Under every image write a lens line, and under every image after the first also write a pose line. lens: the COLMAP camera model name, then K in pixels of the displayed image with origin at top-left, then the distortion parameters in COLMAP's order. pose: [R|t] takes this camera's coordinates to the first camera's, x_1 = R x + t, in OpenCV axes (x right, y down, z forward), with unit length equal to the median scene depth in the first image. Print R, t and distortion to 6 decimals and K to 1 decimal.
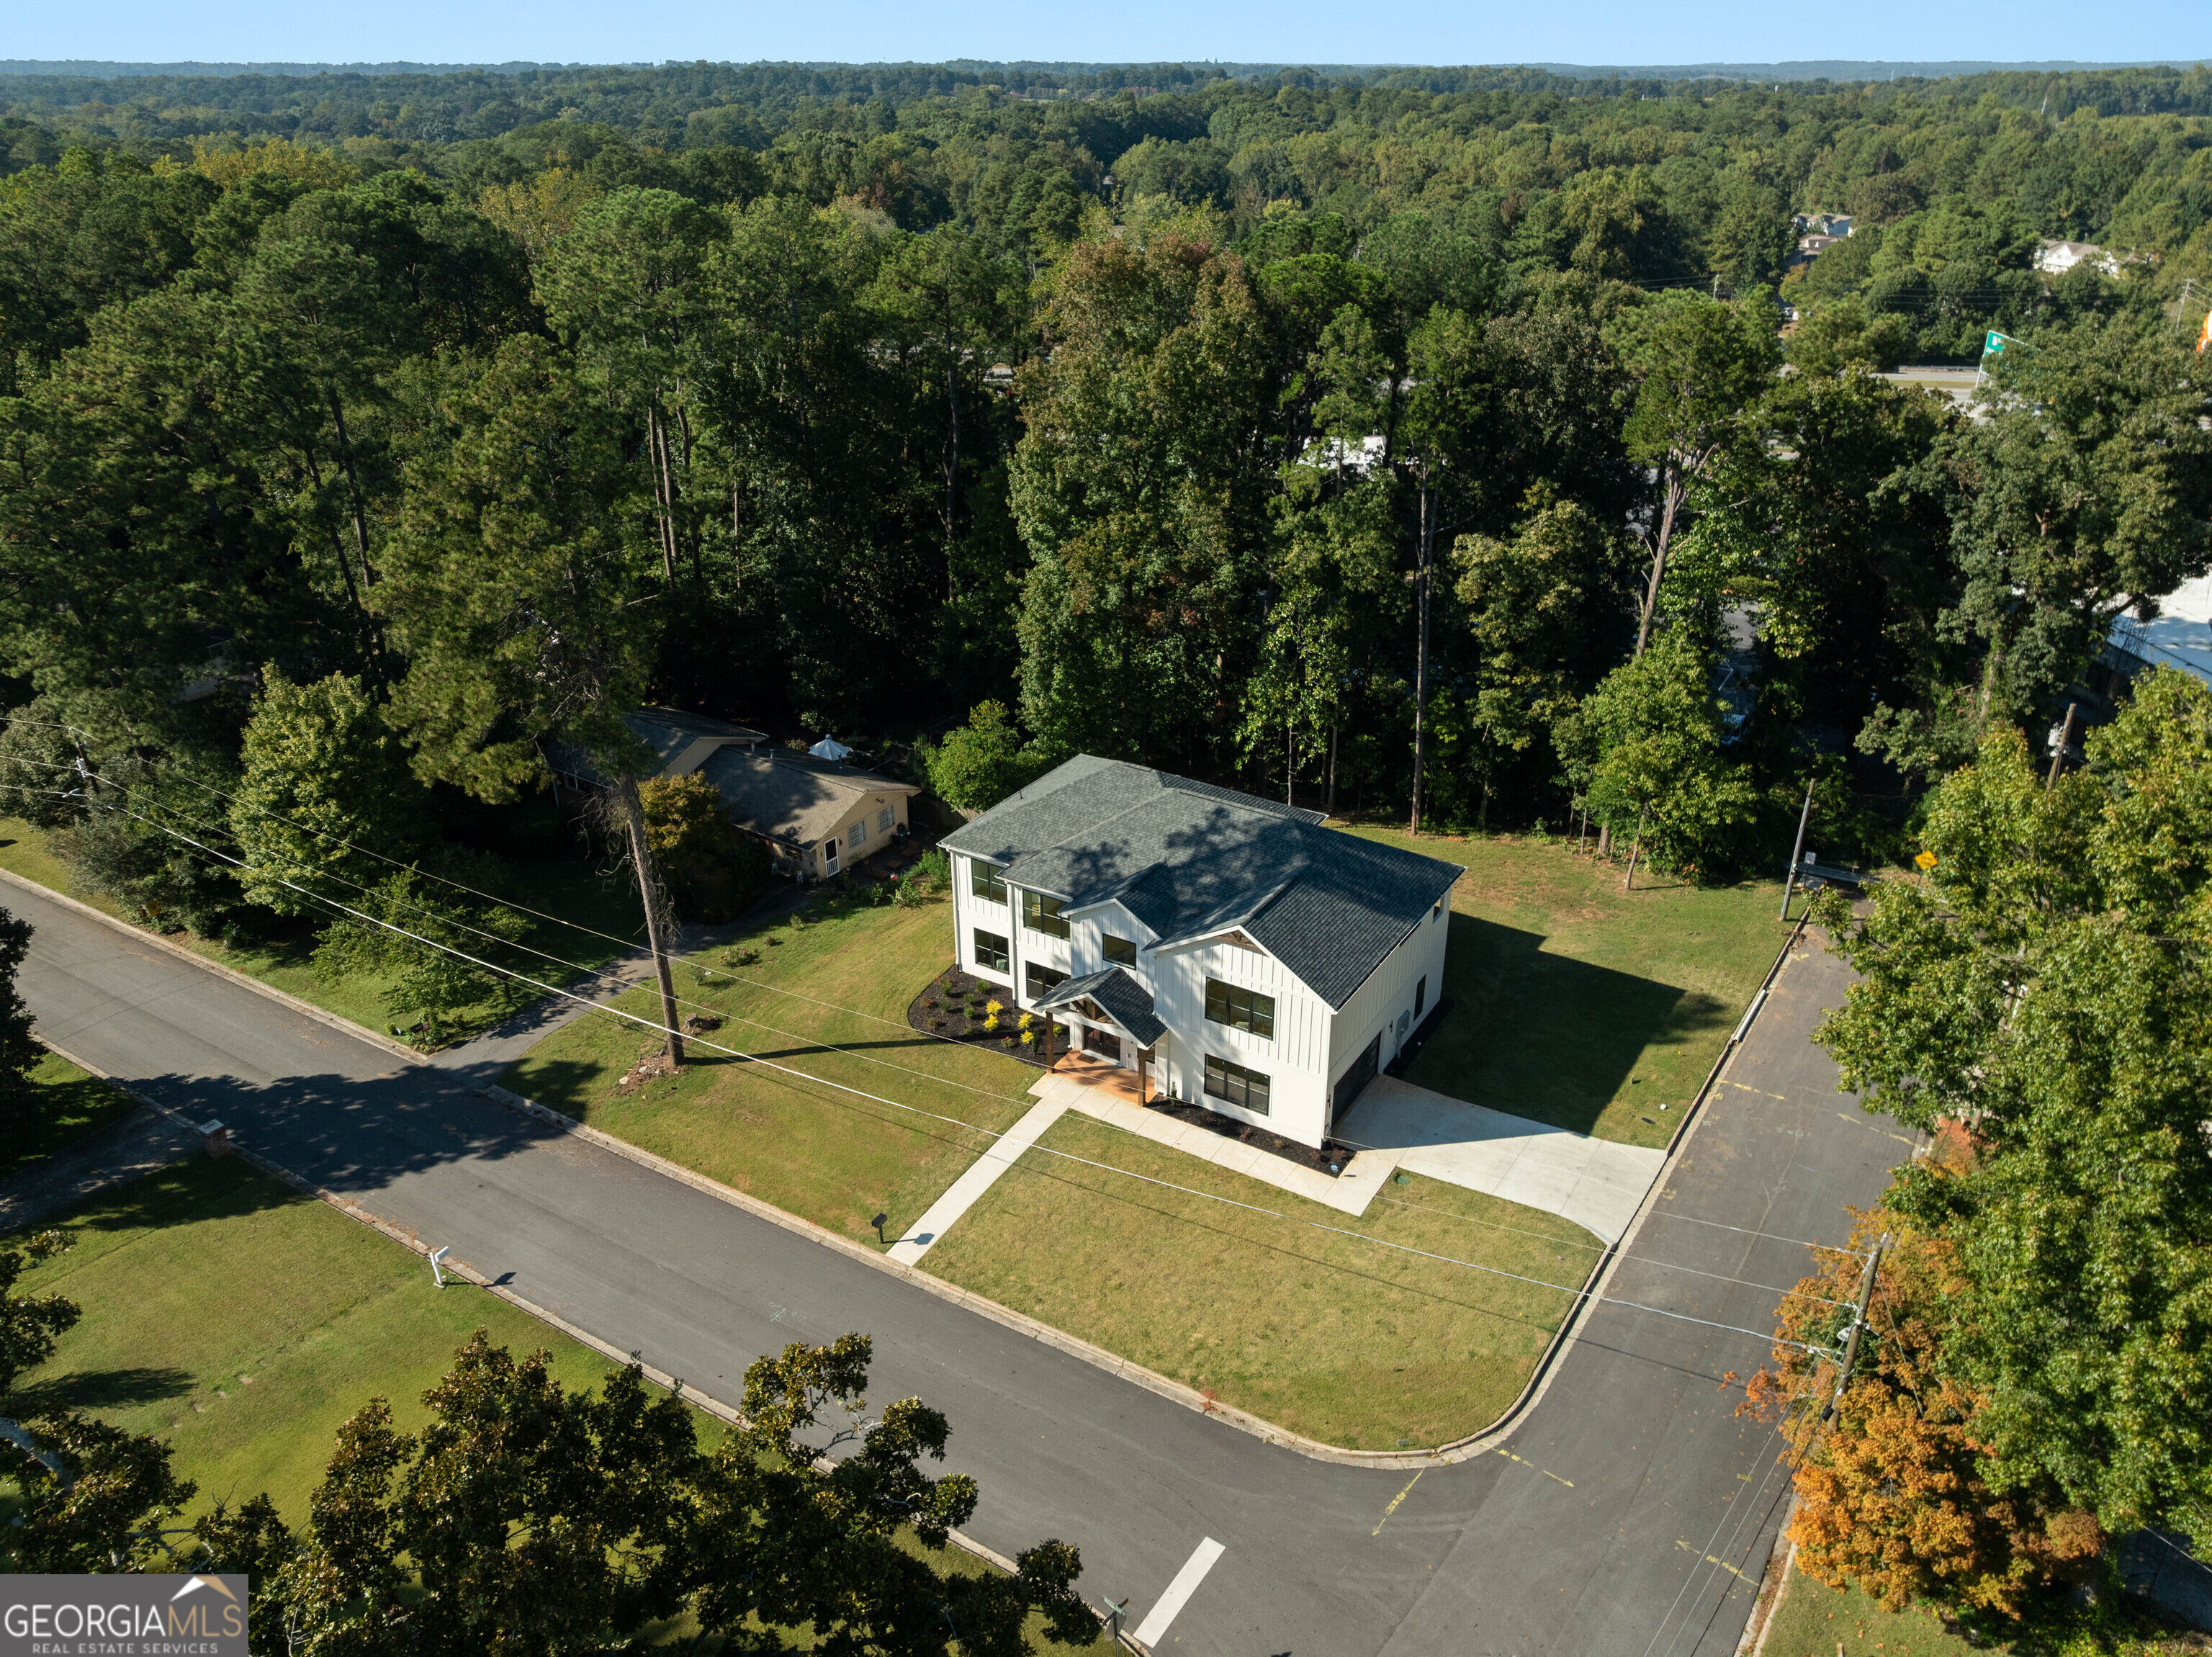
lens RADIAL K [[1585.6, 0, 1106.0], [0, 1585.6, 828.5], [0, 0, 1]] dist [-0.001786, -0.000348]
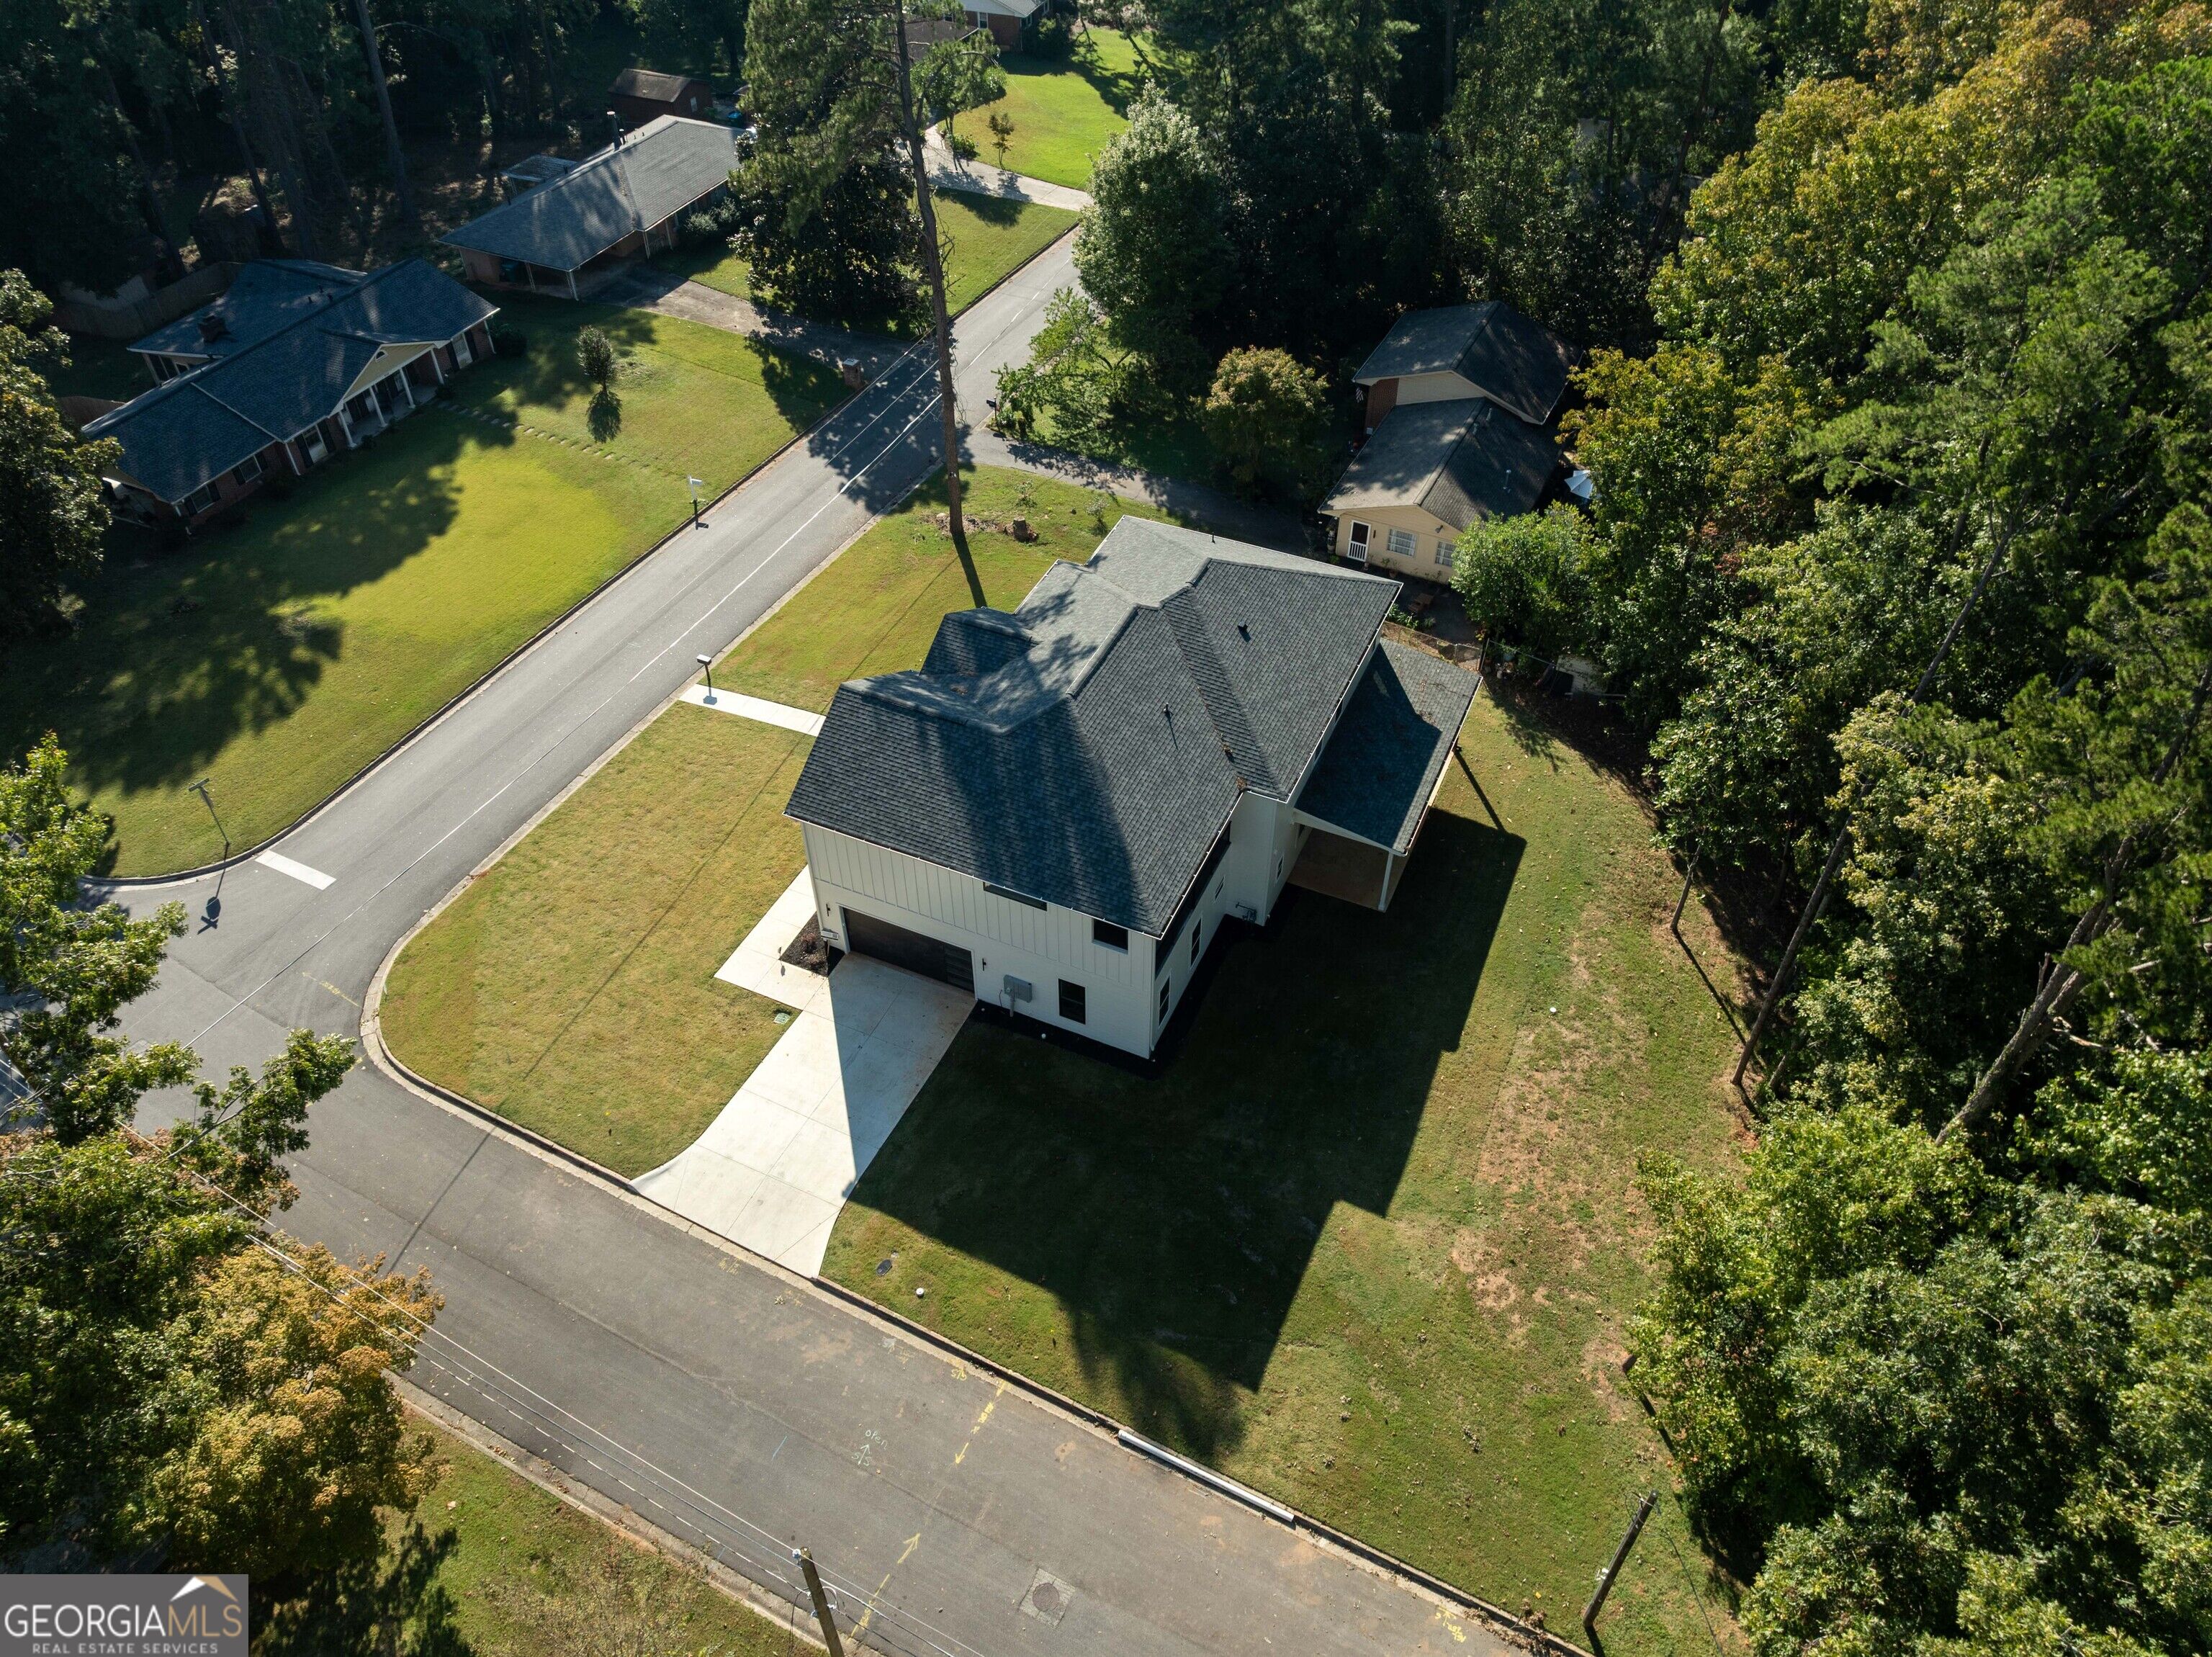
lens RADIAL K [[1532.9, 0, 1092.3], [0, 1532.9, 836.8], [0, 0, 1]] dist [-0.002269, -0.001061]
pose [[0.129807, 0.692777, -0.709373, 0.748514], [-0.438958, 0.681650, 0.585379, -0.432479], [0.889082, 0.235398, 0.392583, 0.777736]]
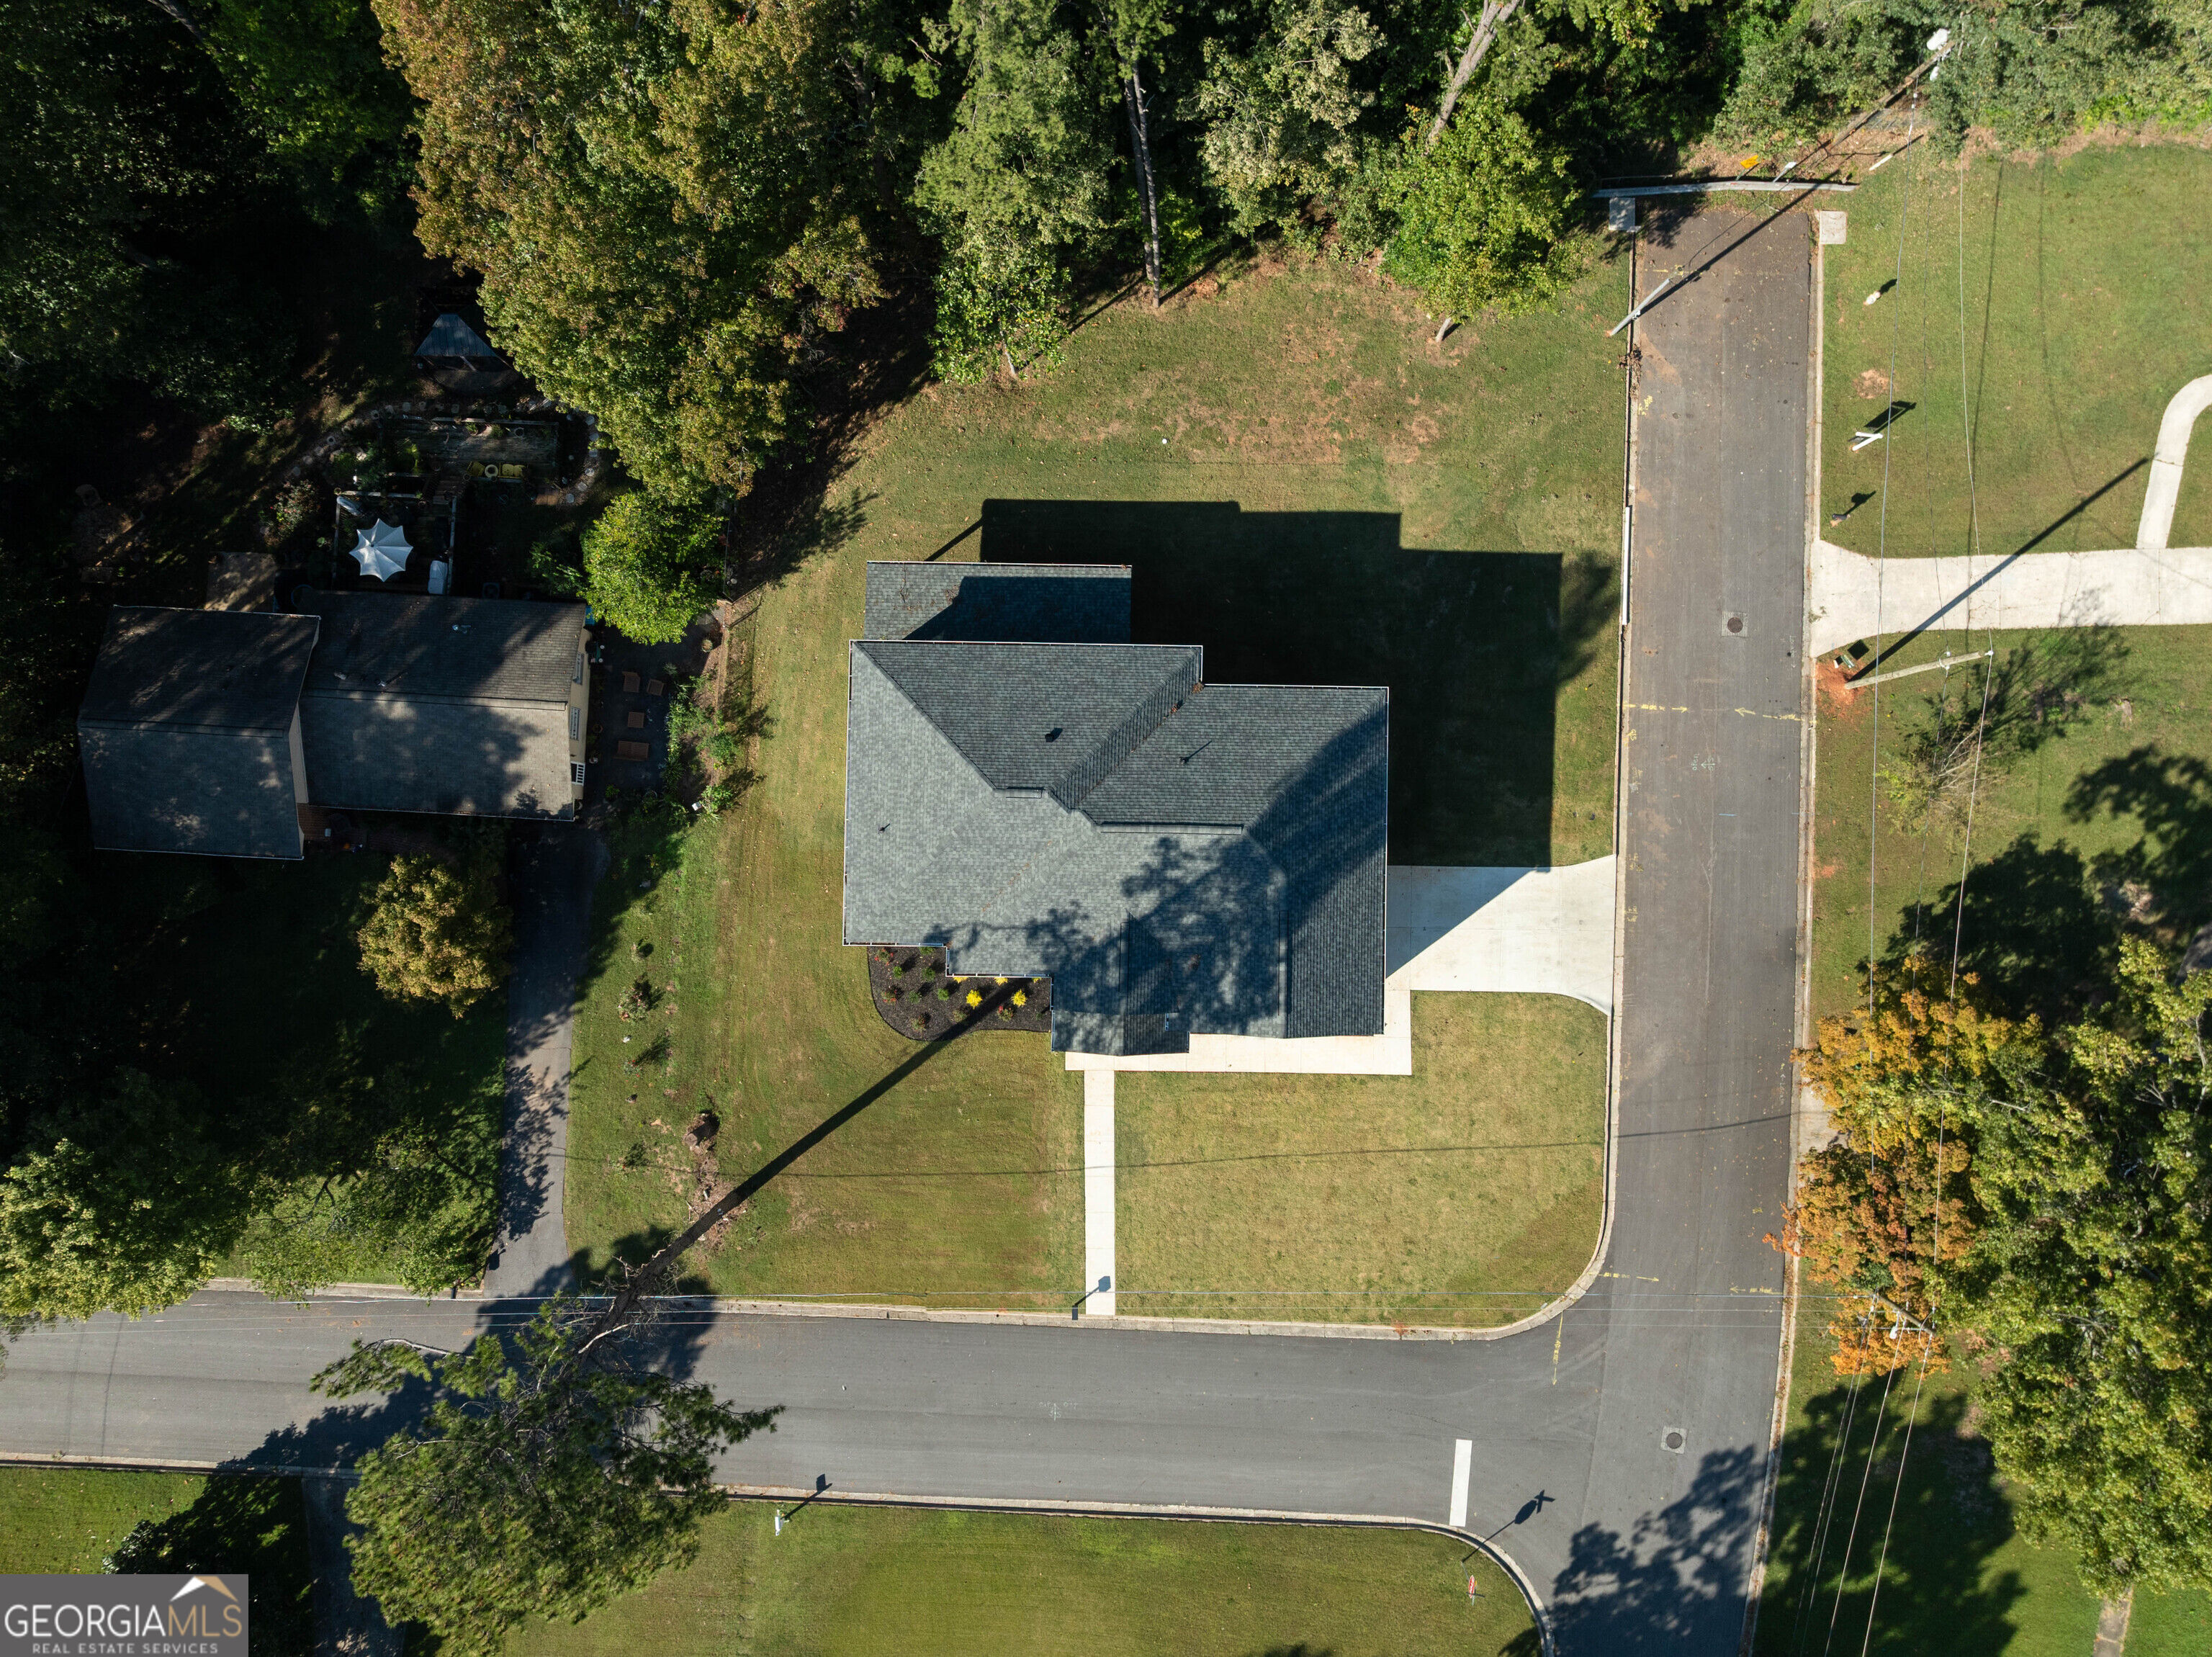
lens RADIAL K [[1532.9, 0, 1092.3], [0, 1532.9, 836.8], [0, 0, 1]] dist [-0.002269, -0.001061]
pose [[0.857608, -0.513840, 0.021831, 0.022229], [0.219160, 0.403524, 0.888334, -0.834277], [-0.465271, -0.757058, 0.458679, 0.687657]]
